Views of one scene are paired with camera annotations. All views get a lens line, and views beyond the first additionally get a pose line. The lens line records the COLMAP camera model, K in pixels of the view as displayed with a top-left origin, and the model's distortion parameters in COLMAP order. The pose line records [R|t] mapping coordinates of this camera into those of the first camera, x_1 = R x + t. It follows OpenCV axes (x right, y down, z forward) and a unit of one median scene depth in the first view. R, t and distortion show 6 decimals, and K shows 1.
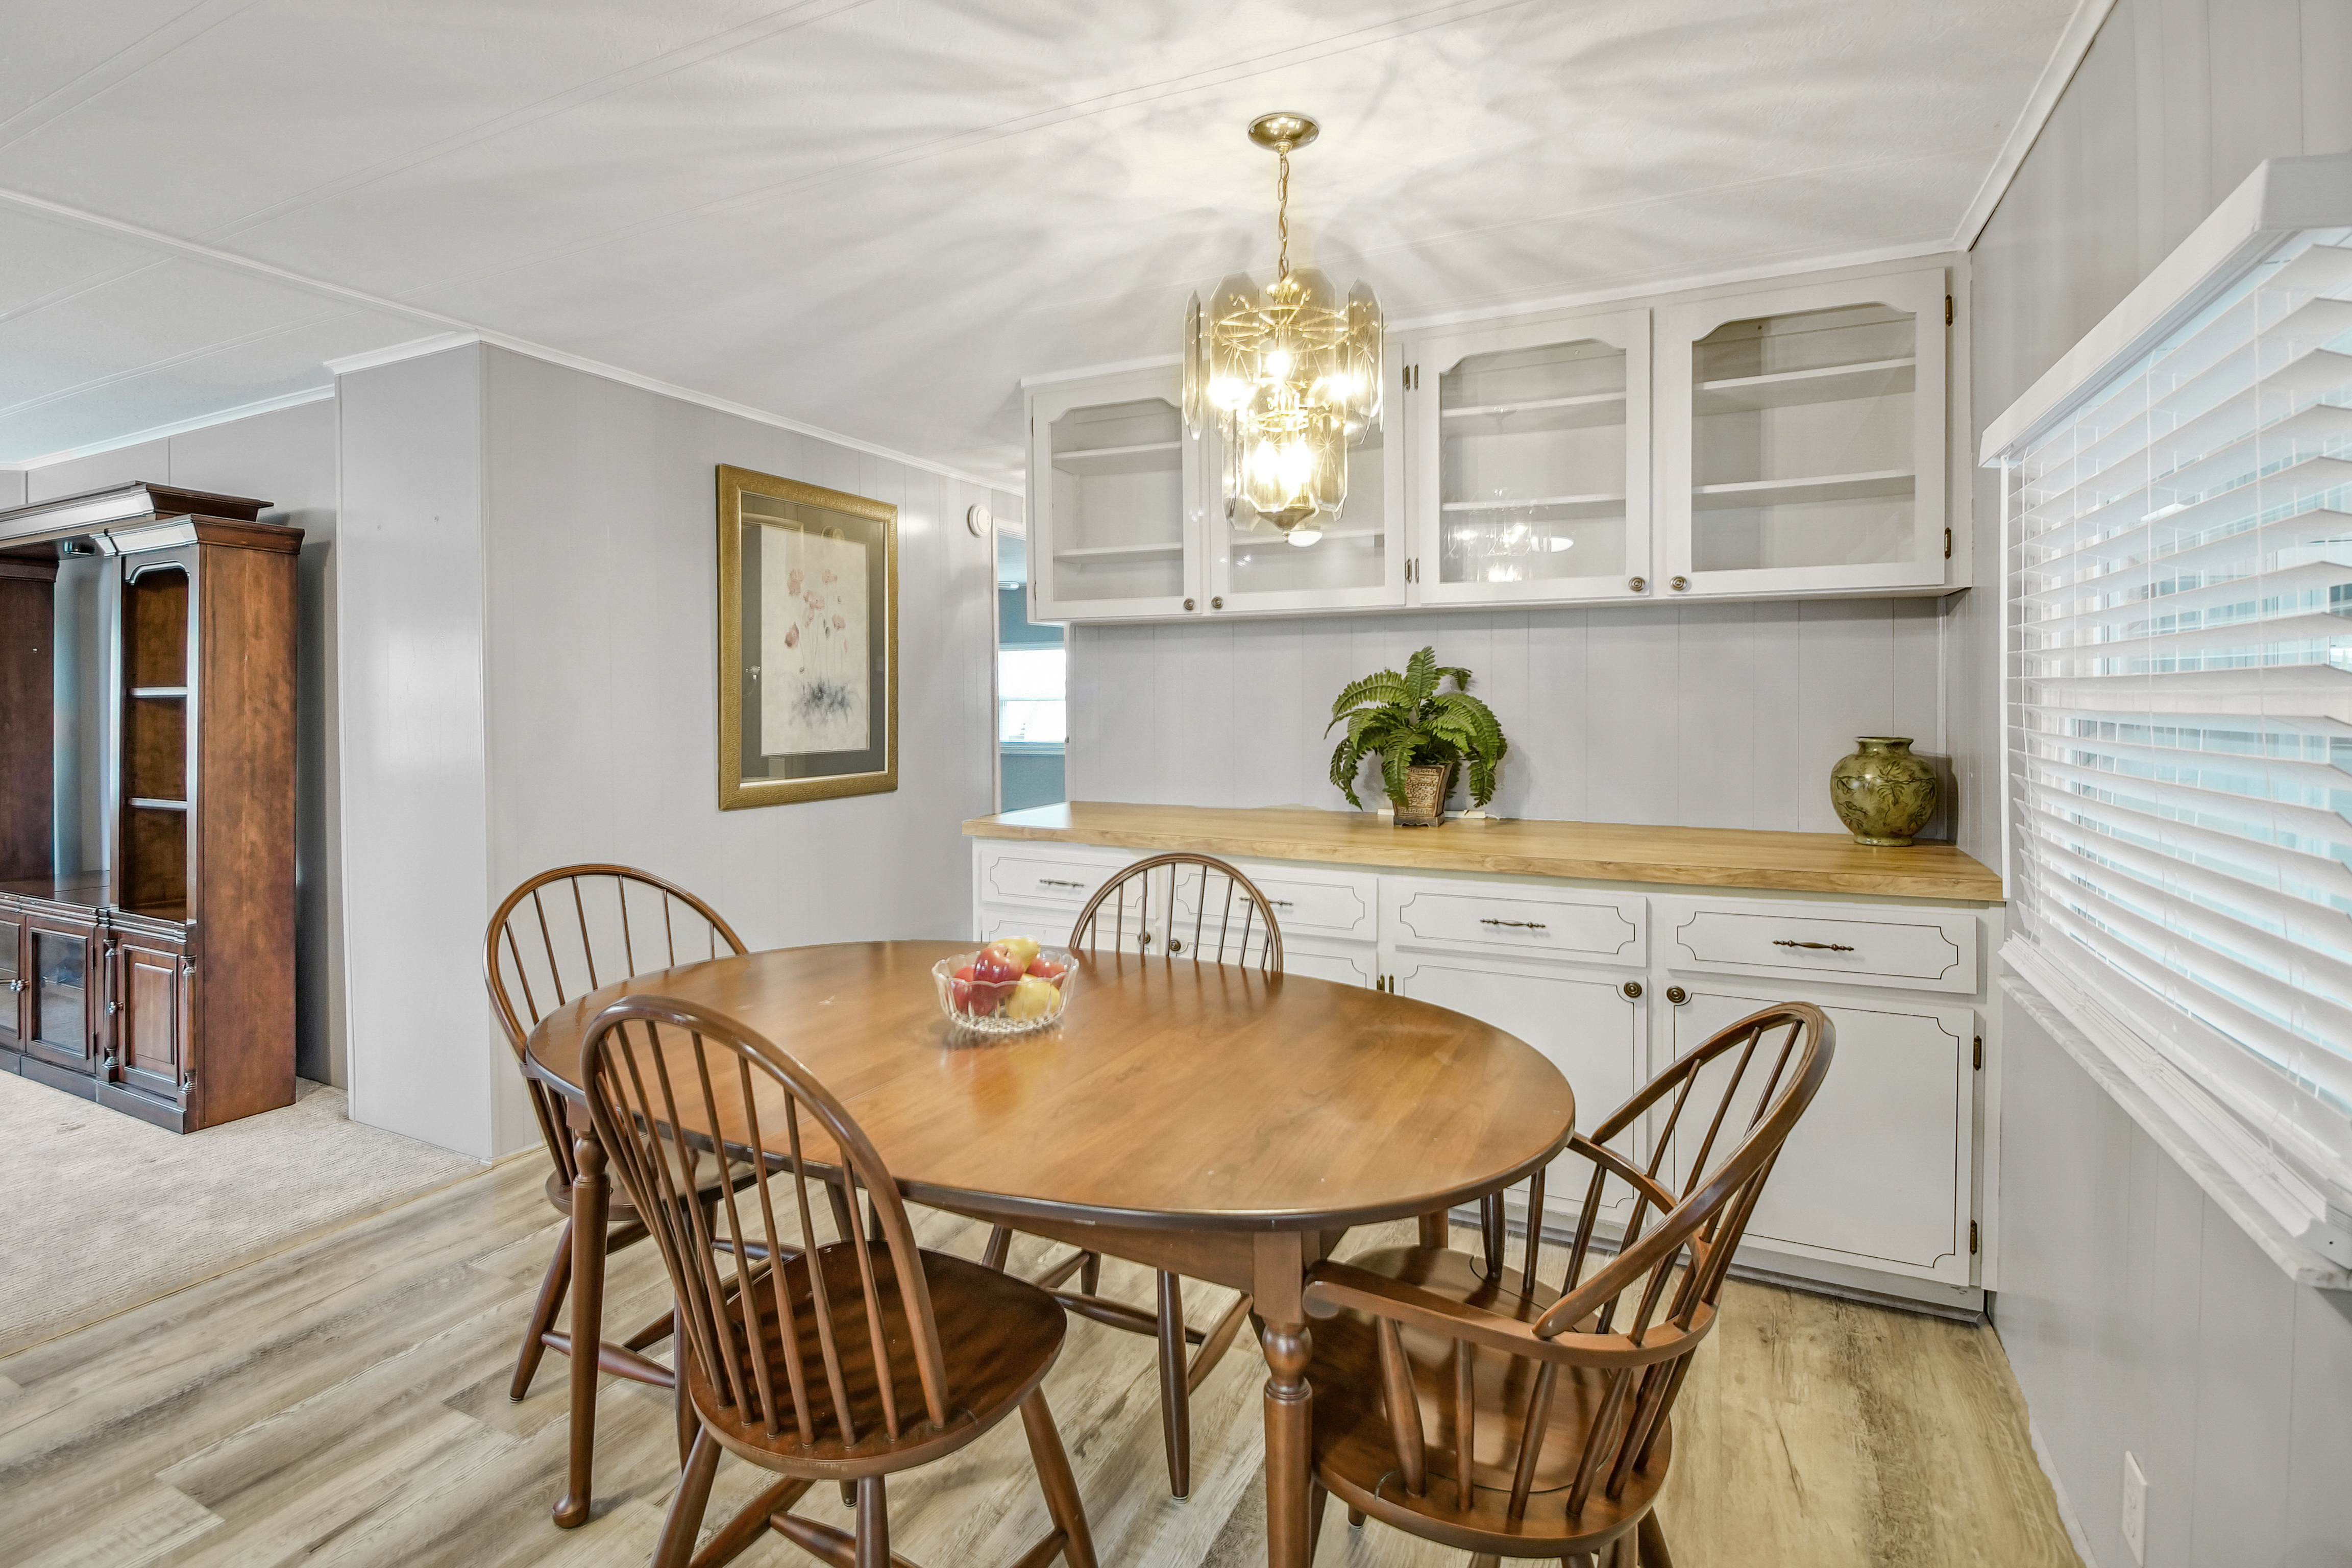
lens RADIAL K [[1115.5, 0, 1145.2], [0, 1115.5, 717.4], [0, 0, 1]] dist [-0.000731, -0.012724]
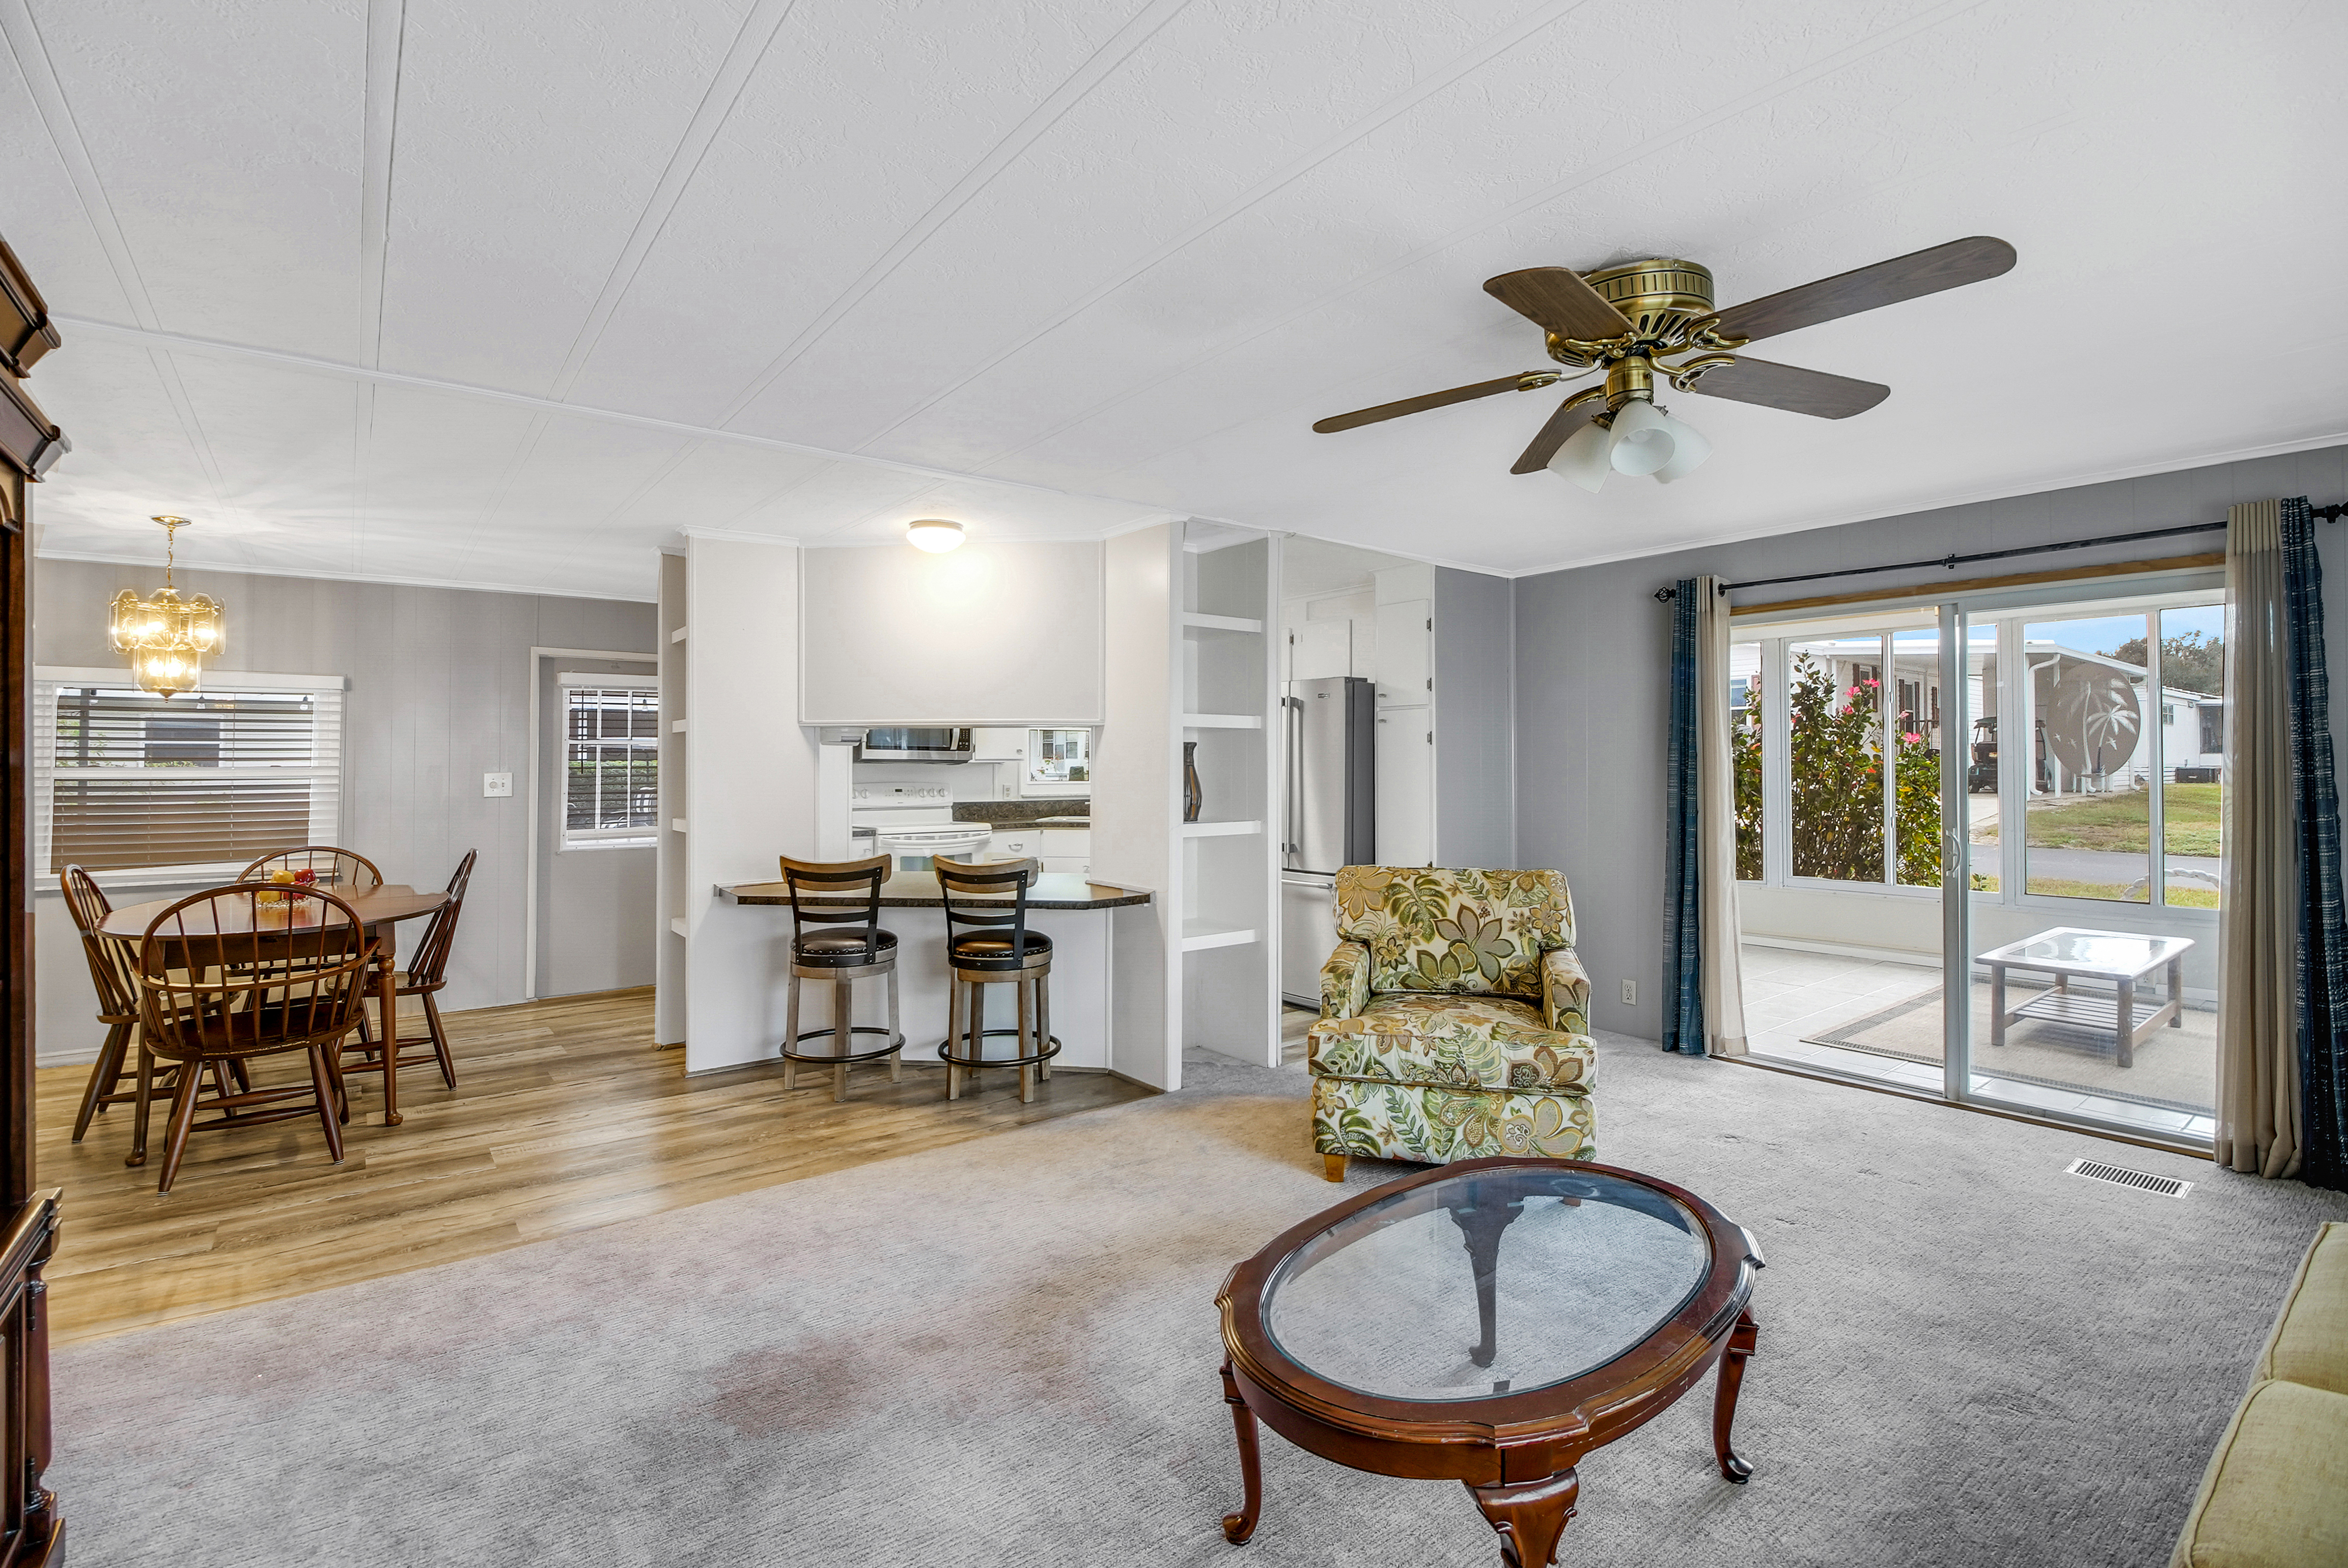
lens RADIAL K [[1051.9, 0, 1130.7], [0, 1051.9, 732.4], [0, 0, 1]] dist [0.016446, -0.017373]
pose [[-0.884851, 0.024614, 0.465223, -1.994855], [0.016680, 0.999637, -0.021163, -0.015980], [-0.465575, -0.010966, -0.884940, 1.528262]]
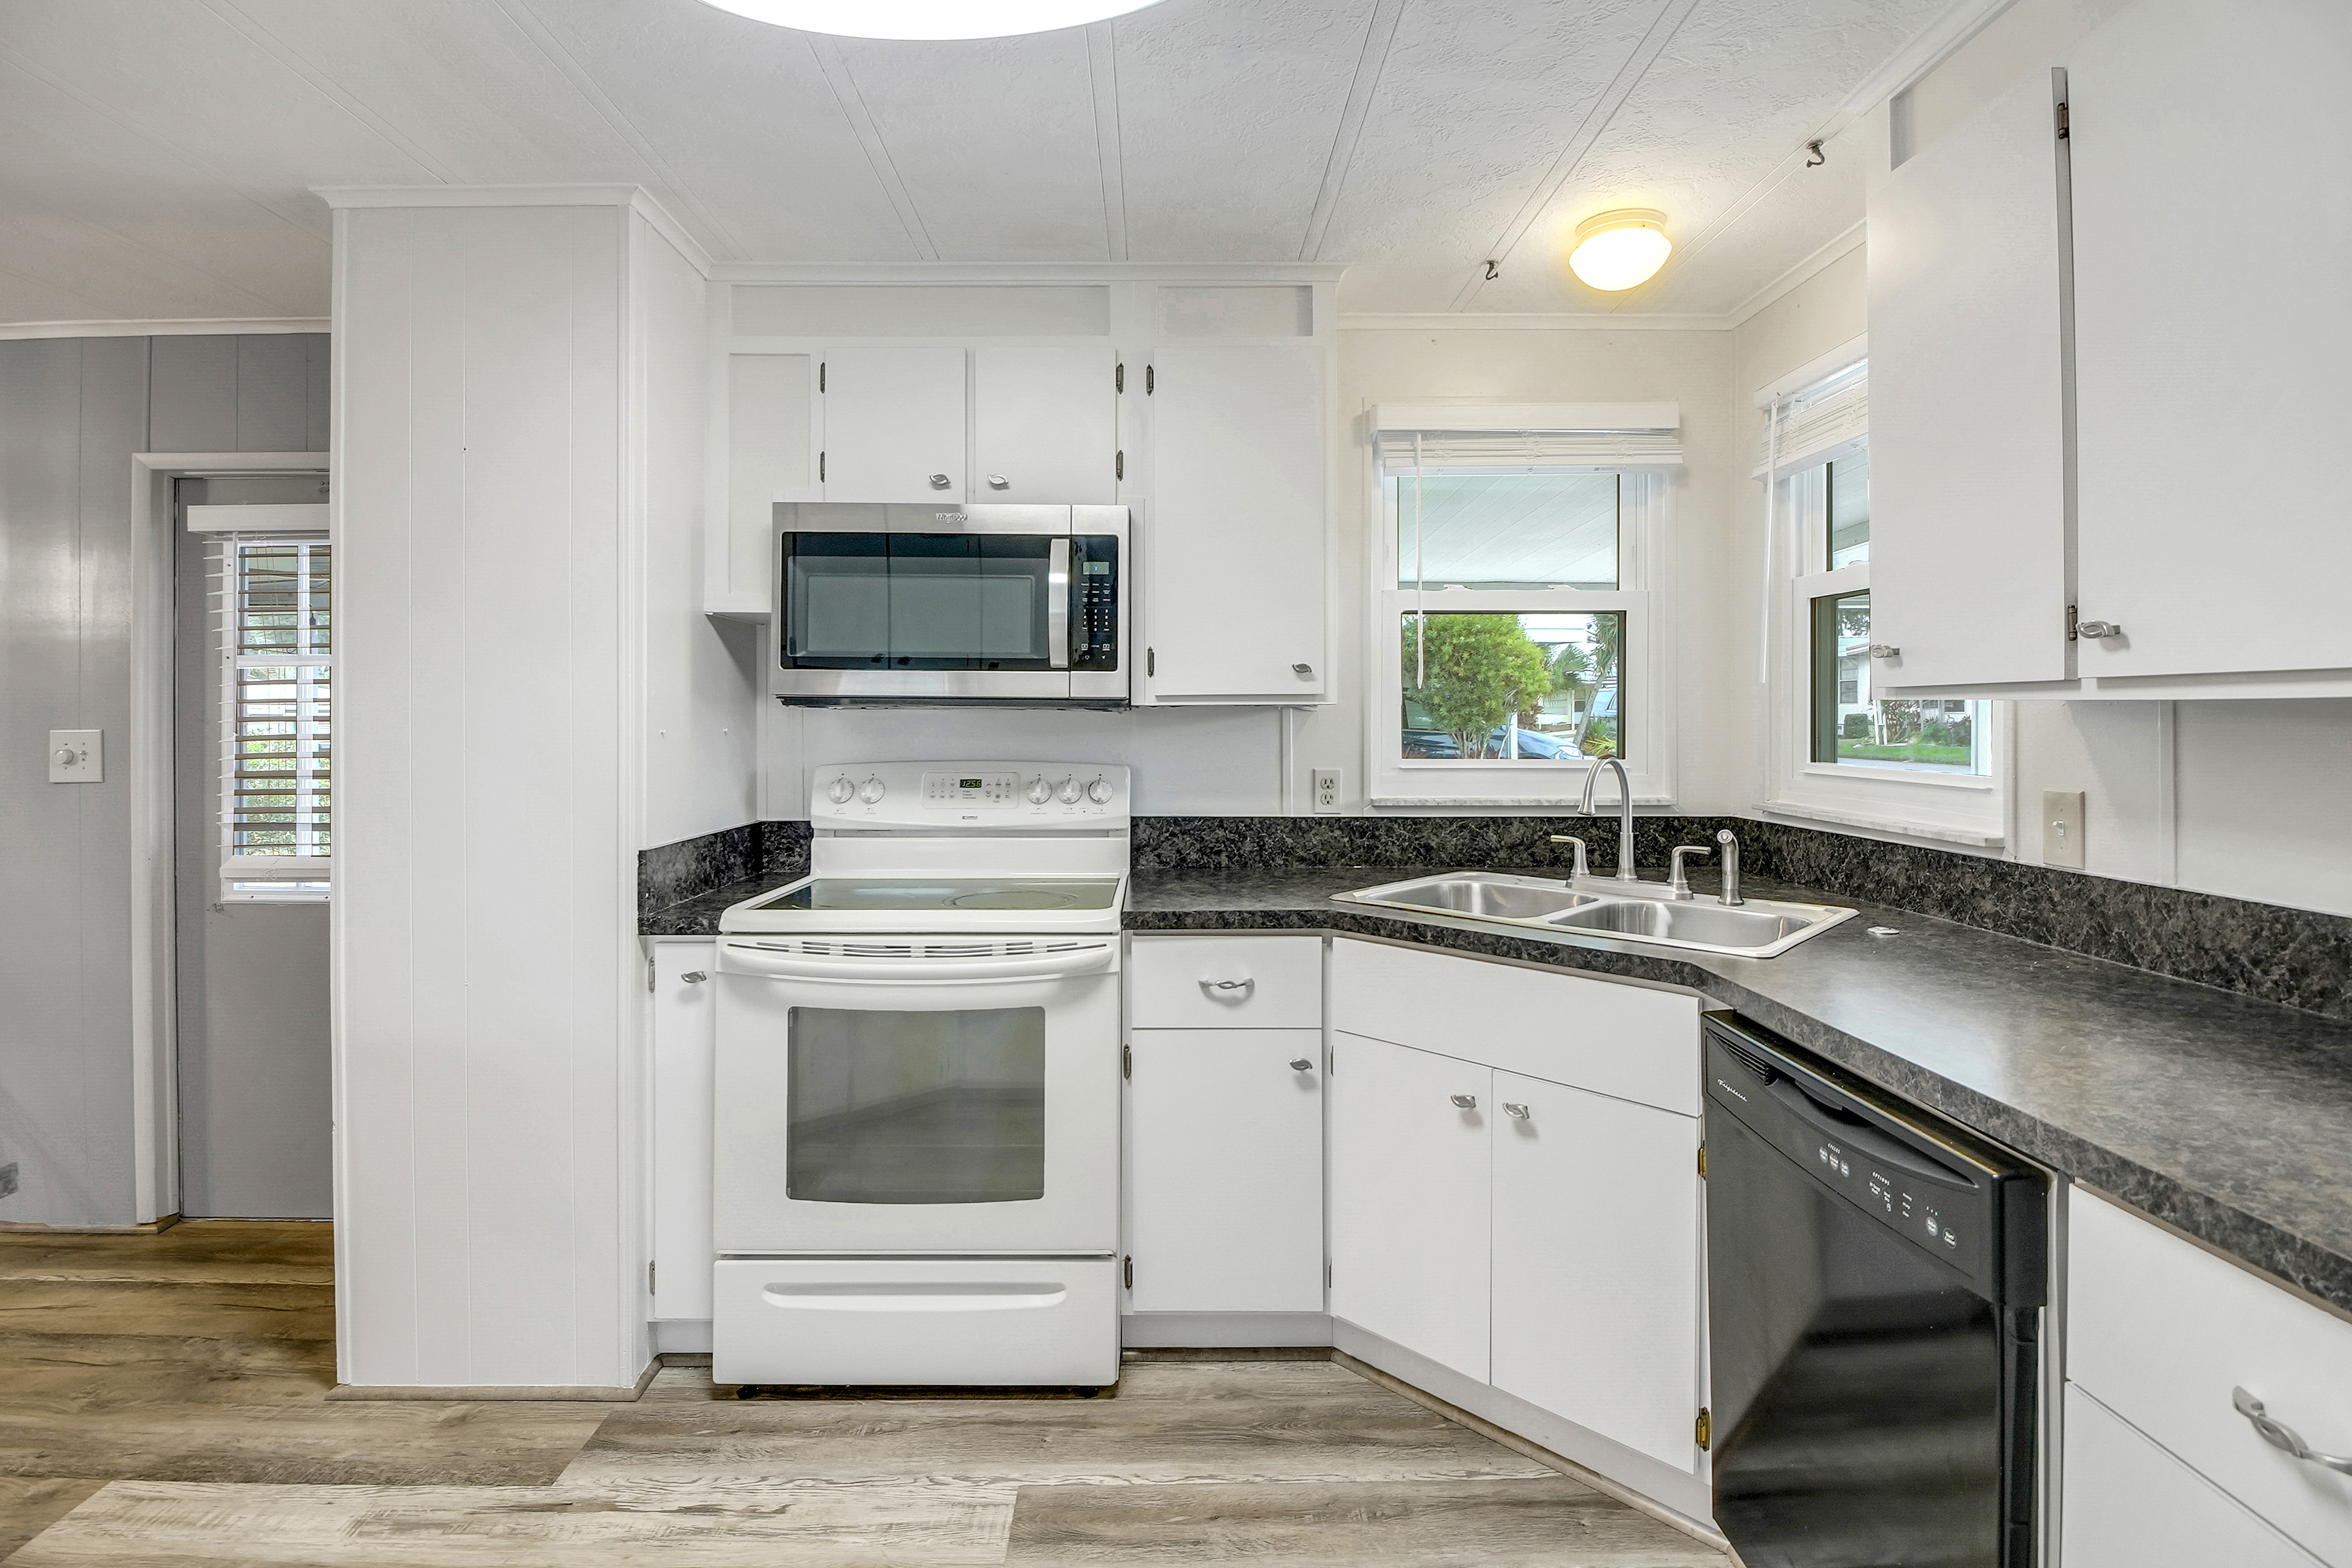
lens RADIAL K [[1121.0, 0, 1162.0], [0, 1121.0, 711.3], [0, 0, 1]] dist [-0.010130, -0.005165]
pose [[-0.447622, 0.009558, 0.894172, -1.183743], [0.019105, 0.999817, -0.001123, 0.004817], [-0.894019, 0.016580, -0.447723, -0.370512]]
